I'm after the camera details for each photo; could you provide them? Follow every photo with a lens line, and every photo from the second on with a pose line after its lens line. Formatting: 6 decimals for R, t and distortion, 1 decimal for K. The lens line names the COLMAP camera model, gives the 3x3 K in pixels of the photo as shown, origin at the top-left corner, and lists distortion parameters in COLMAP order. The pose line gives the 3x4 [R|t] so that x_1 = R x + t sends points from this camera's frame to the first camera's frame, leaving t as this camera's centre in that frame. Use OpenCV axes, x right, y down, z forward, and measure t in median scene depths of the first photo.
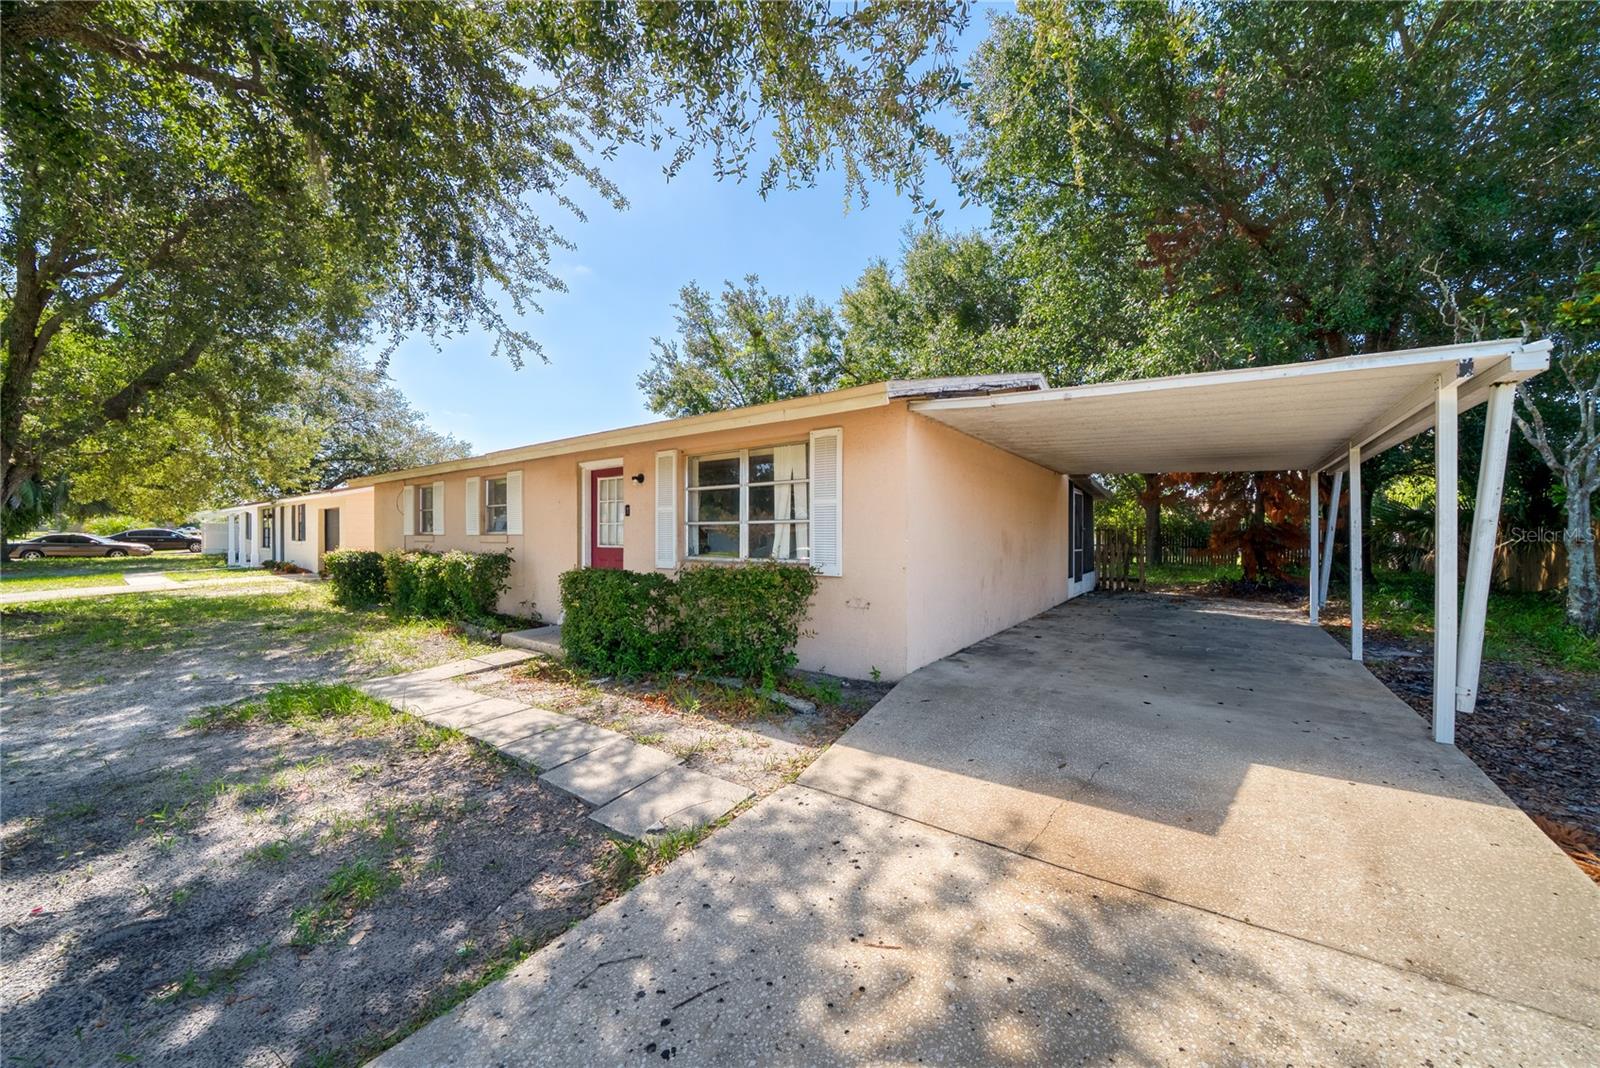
lens RADIAL K [[583.0, 0, 800.0], [0, 583.0, 534.0], [0, 0, 1]] dist [-0.015780, 0.000415]
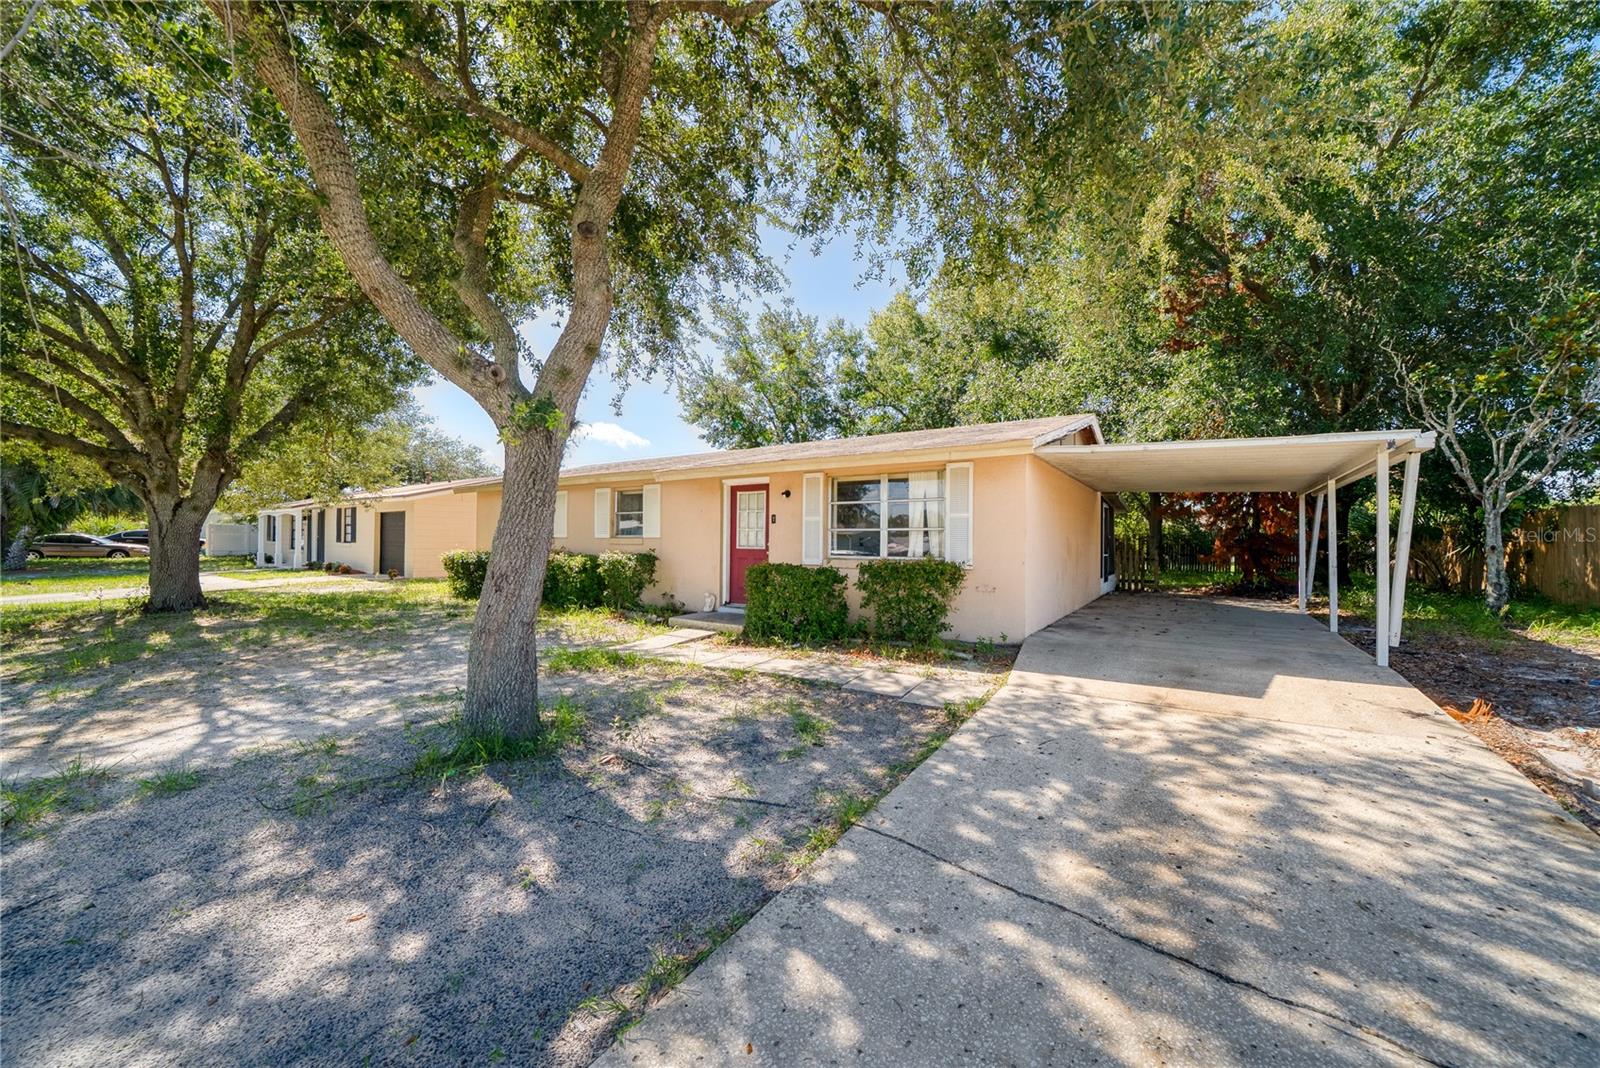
lens RADIAL K [[603.2, 0, 800.0], [0, 603.2, 534.0], [0, 0, 1]] dist [-0.017068, -0.000414]
pose [[0.999200, 0.008480, 0.039078, -0.226913], [-0.008027, 0.999899, -0.011732, 0.005050], [-0.039173, 0.011409, 0.999167, -0.229870]]
